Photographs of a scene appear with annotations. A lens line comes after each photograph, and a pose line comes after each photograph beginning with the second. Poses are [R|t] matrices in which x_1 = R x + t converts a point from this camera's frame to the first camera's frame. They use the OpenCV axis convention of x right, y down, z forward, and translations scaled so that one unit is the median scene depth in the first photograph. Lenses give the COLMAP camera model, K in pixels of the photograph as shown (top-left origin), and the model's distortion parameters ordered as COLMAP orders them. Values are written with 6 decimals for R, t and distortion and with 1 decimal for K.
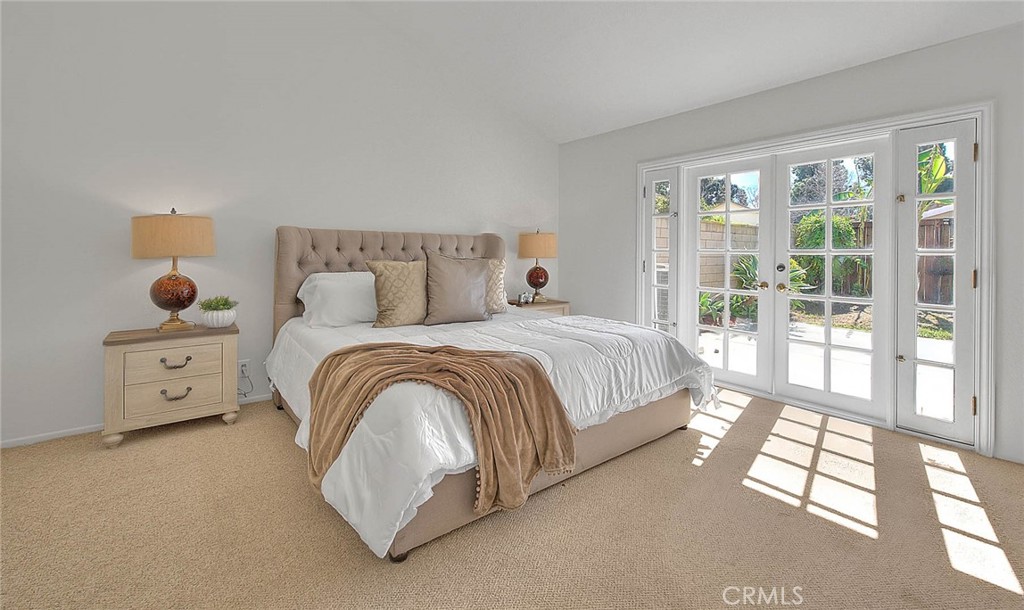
lens RADIAL K [[418.2, 0, 512.0], [0, 418.2, 305.0], [0, 0, 1]] dist [-0.000219, -0.000019]
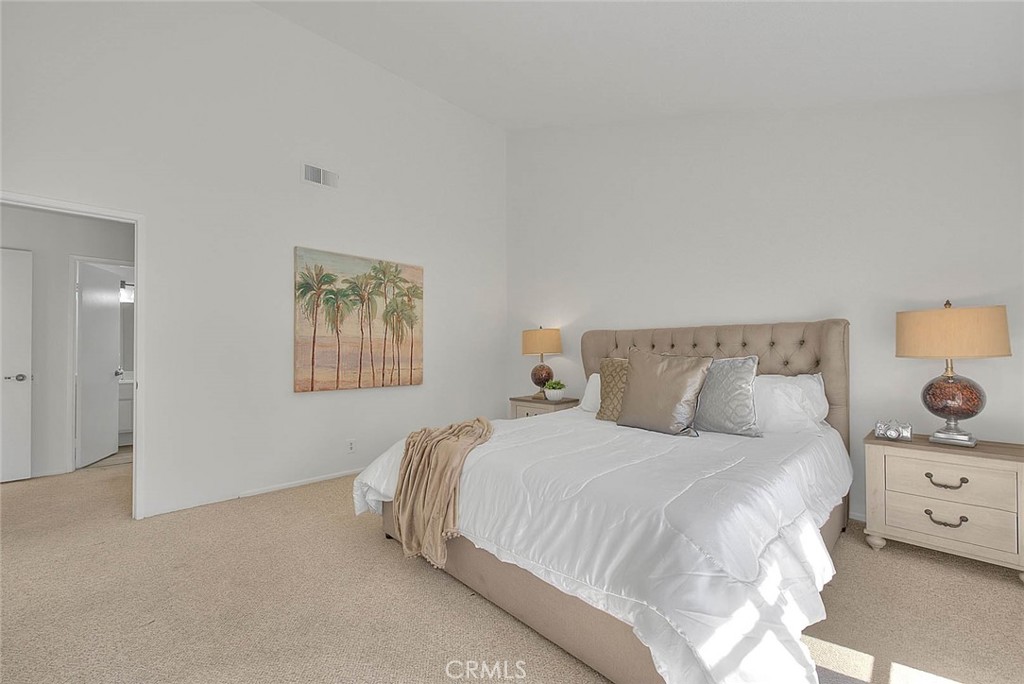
lens RADIAL K [[431.8, 0, 512.0], [0, 431.8, 342.0], [0, 0, 1]] dist [-0.000695, 0.000013]
pose [[0.102497, -0.024727, -0.994426, 0.823055], [-0.116950, 0.992458, -0.036732, -0.080947], [0.987835, 0.120063, 0.098832, 0.686157]]
